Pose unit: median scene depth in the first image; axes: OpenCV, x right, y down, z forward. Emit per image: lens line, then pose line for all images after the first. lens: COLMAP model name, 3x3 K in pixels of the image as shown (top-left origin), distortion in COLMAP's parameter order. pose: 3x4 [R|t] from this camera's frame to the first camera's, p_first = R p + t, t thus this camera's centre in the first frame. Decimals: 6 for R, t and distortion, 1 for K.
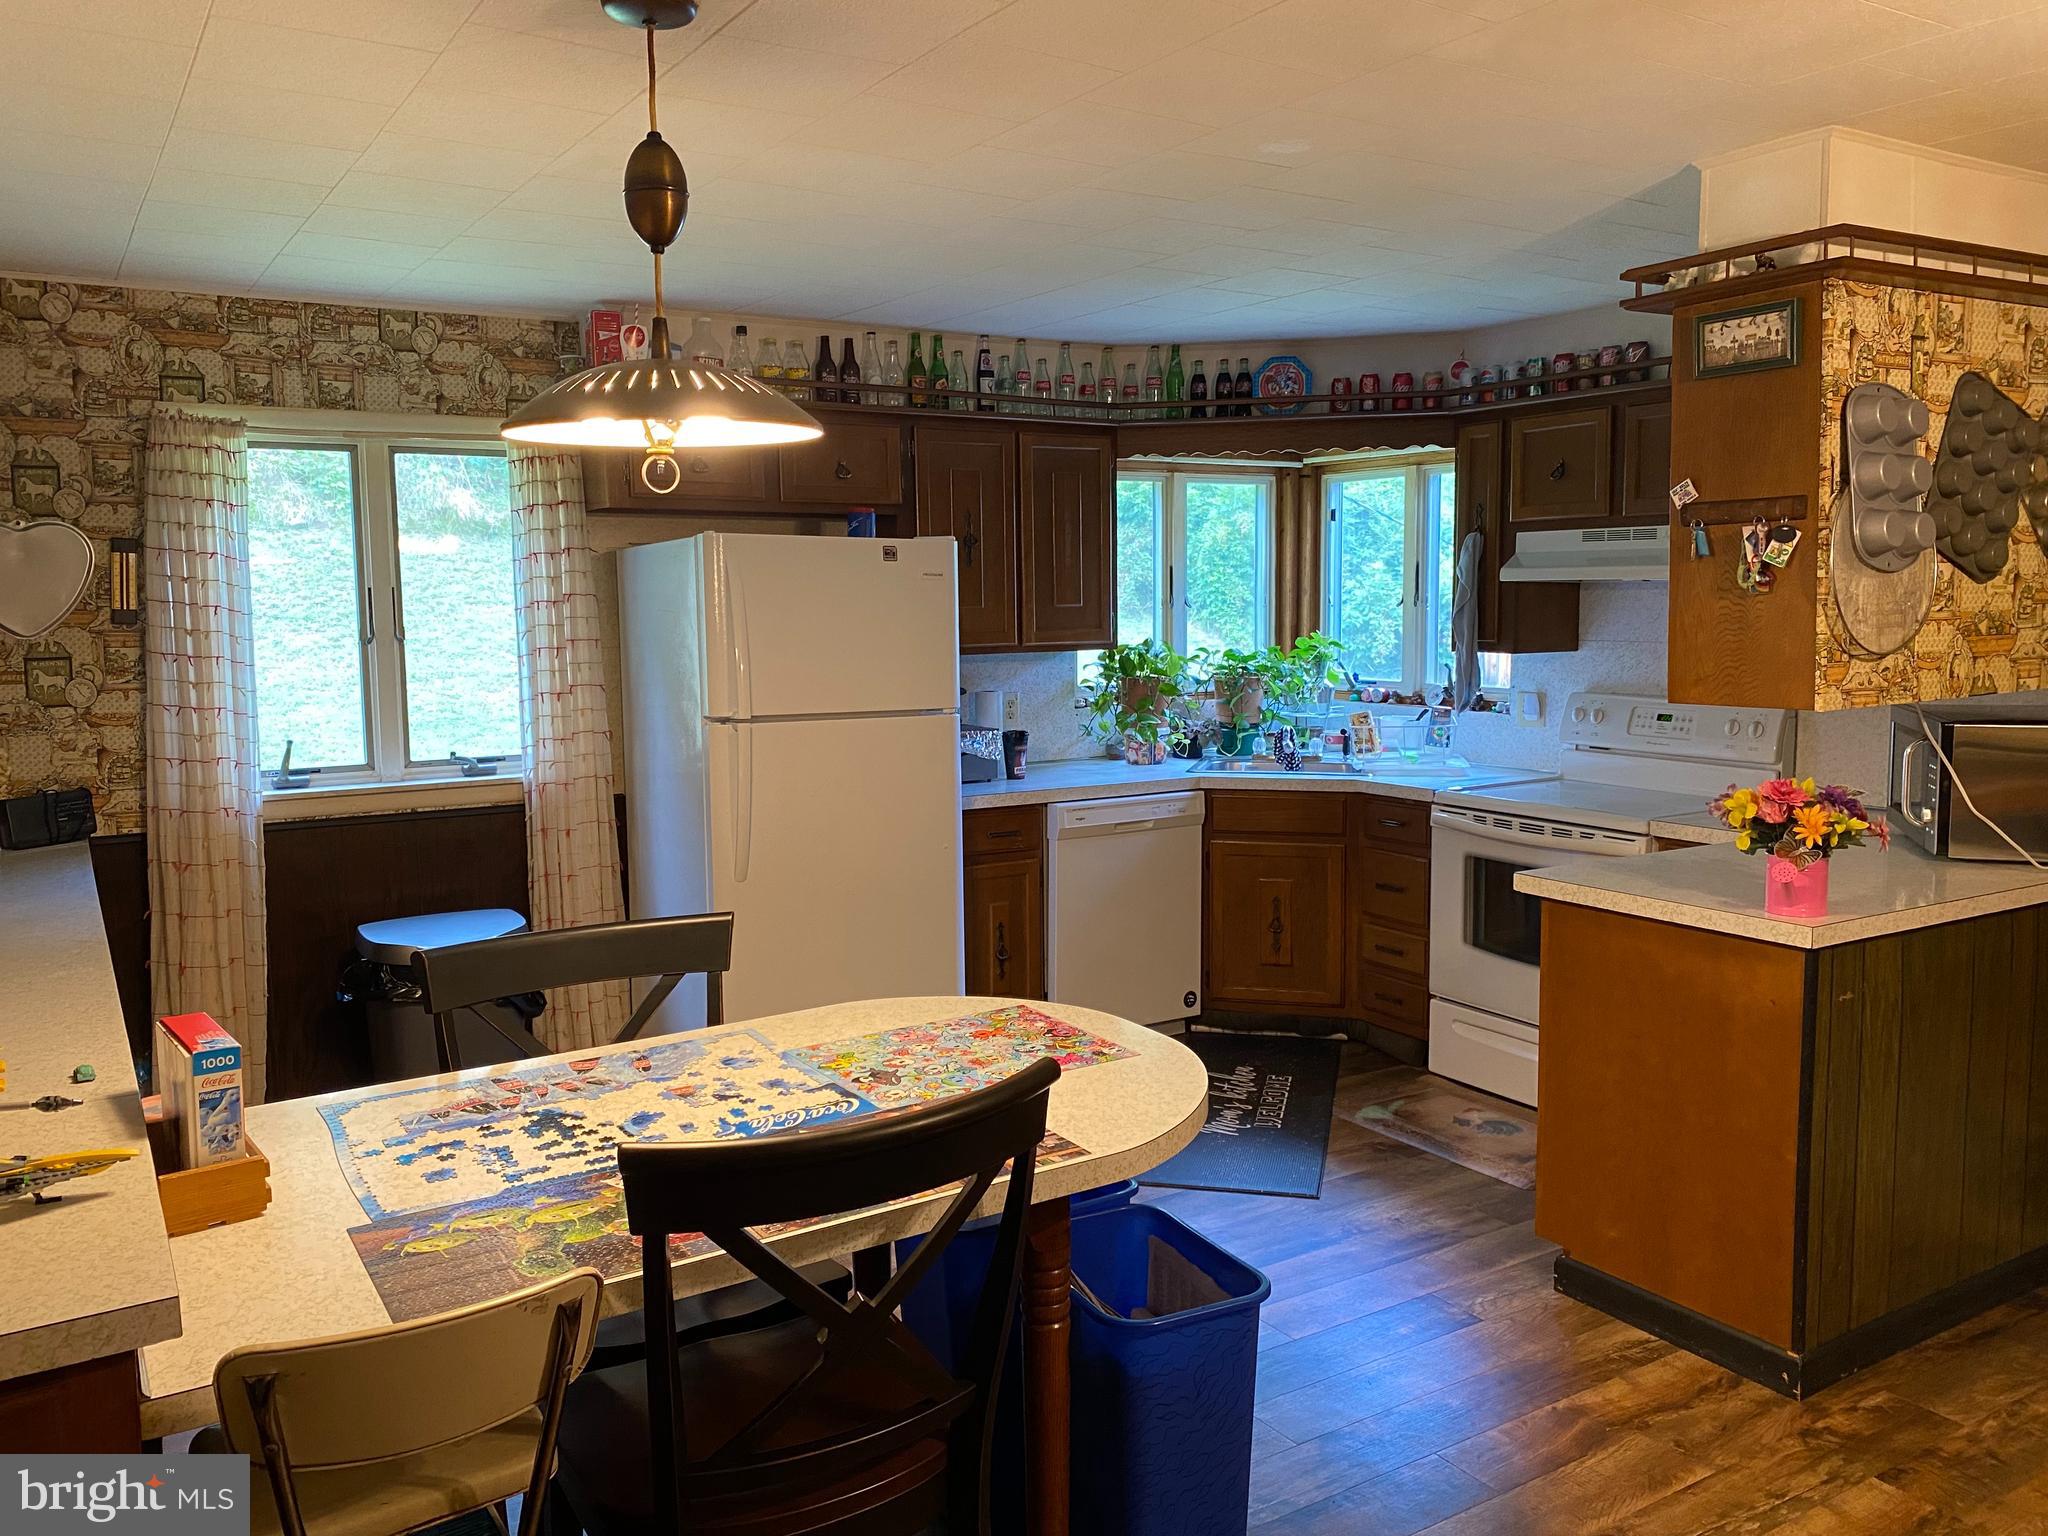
lens RADIAL K [[1552.9, 0, 1026.6], [0, 1552.9, 759.7], [0, 0, 1]] dist [0.005479, 0.000134]
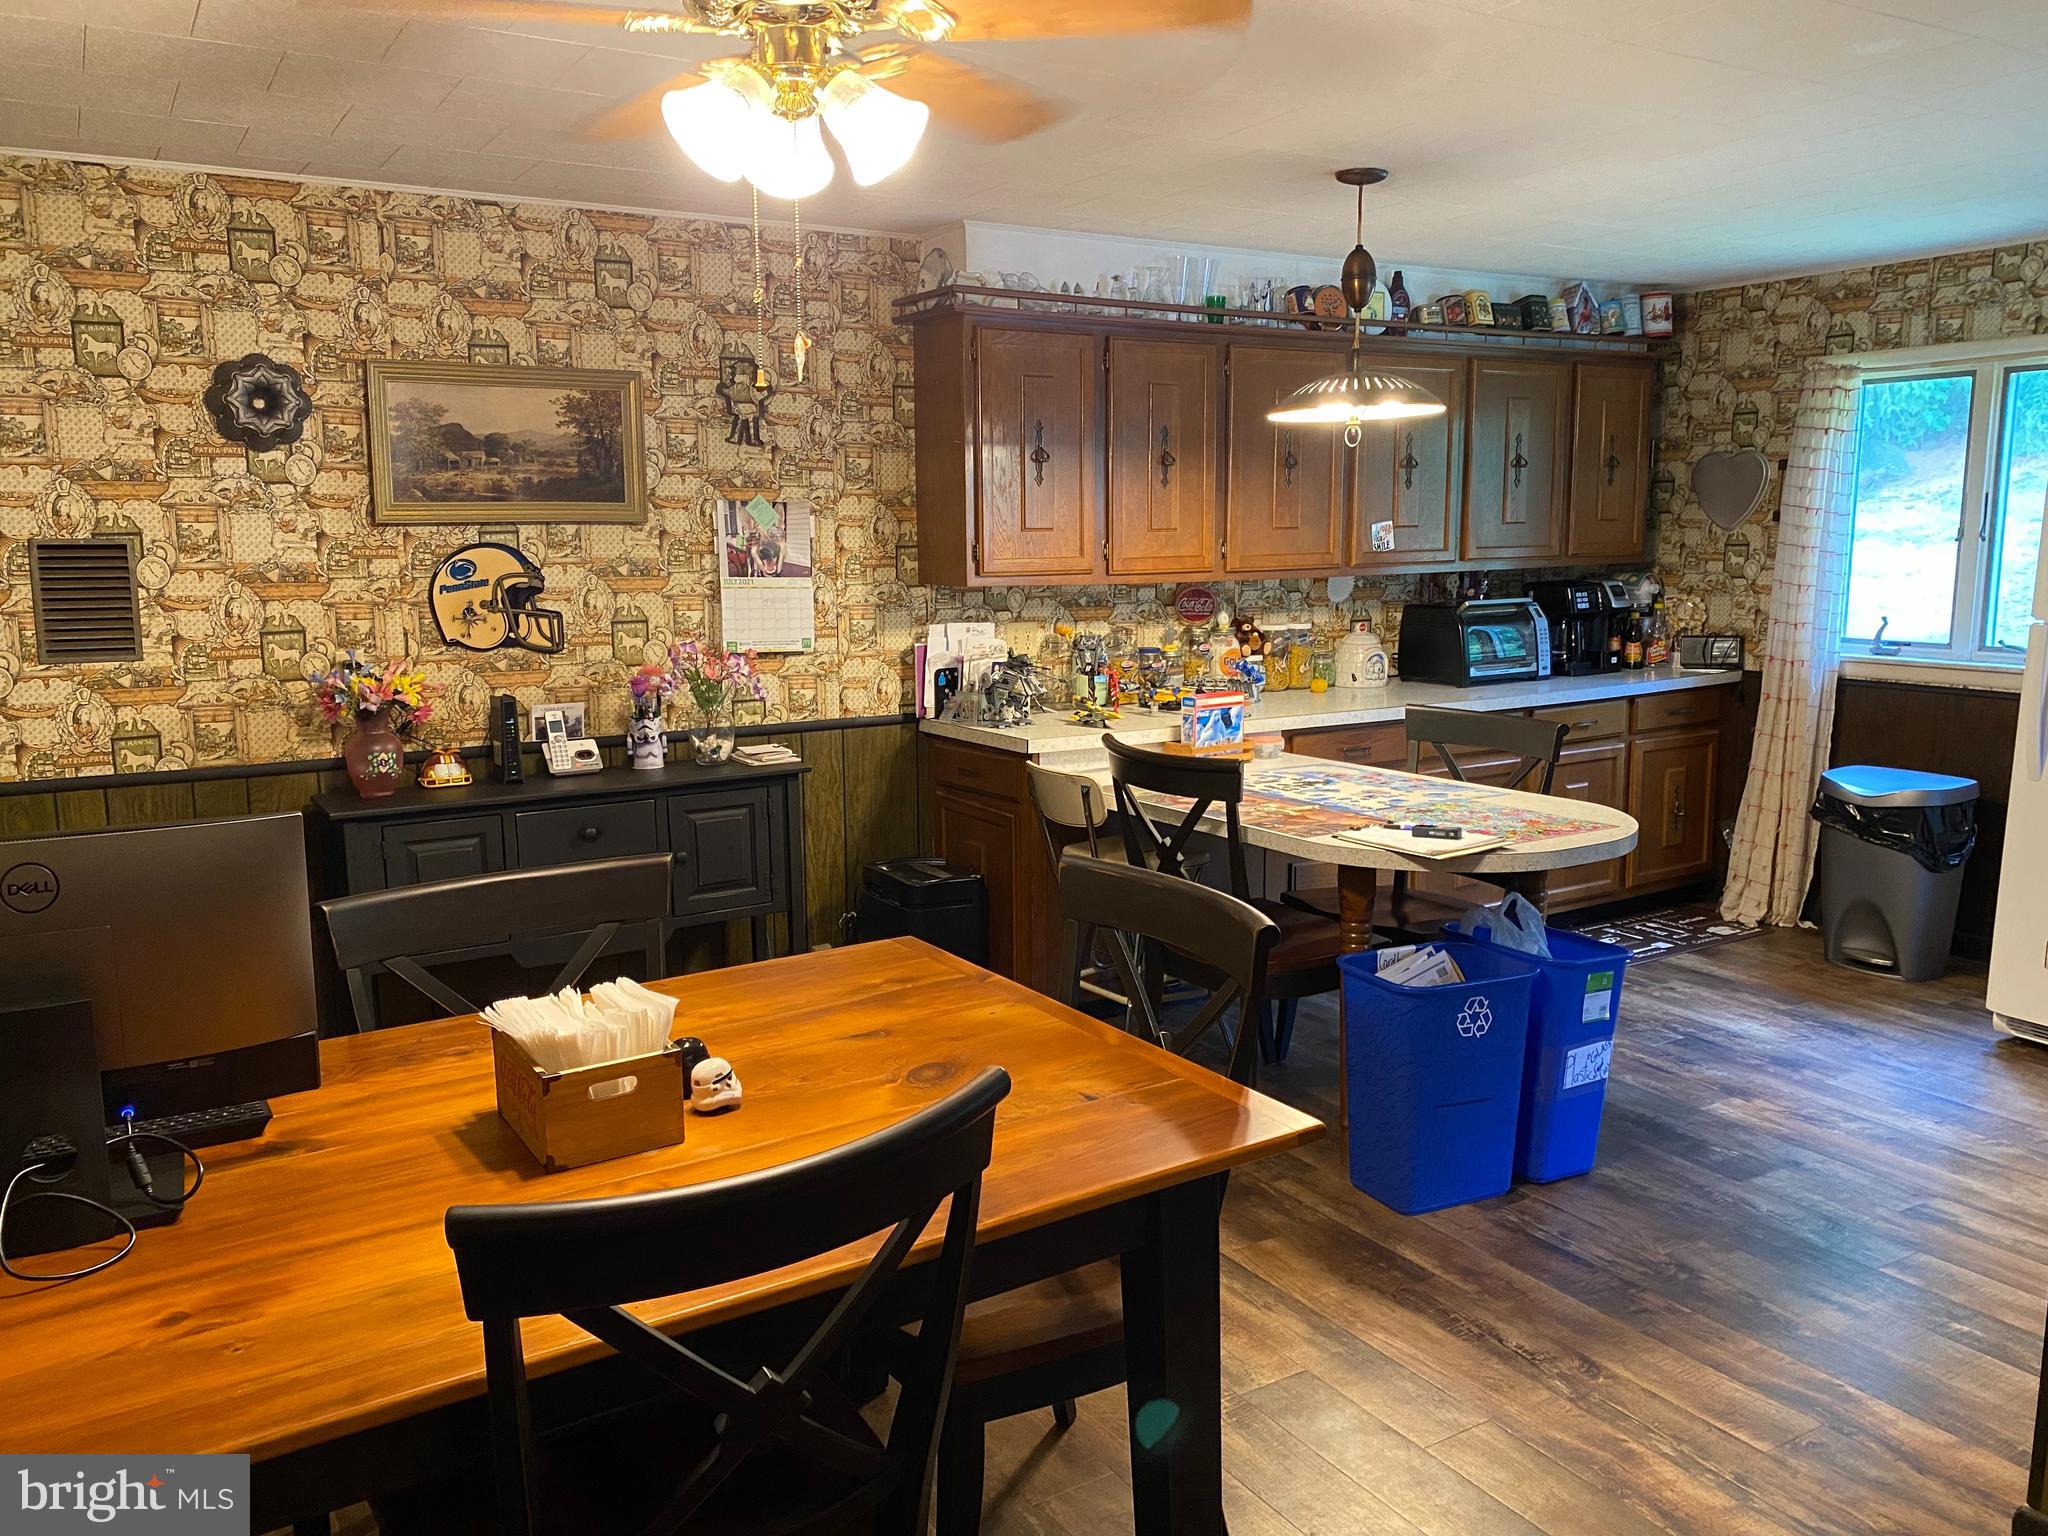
lens RADIAL K [[1552.9, 0, 1028.7], [0, 1552.9, 758.3], [0, 0, 1]] dist [0.005479, 0.000134]
pose [[-0.004452, 0.160681, -0.986996, 0.809781], [-0.098532, 0.982133, 0.160333, -0.034336], [0.995124, 0.097964, 0.011460, 0.319436]]
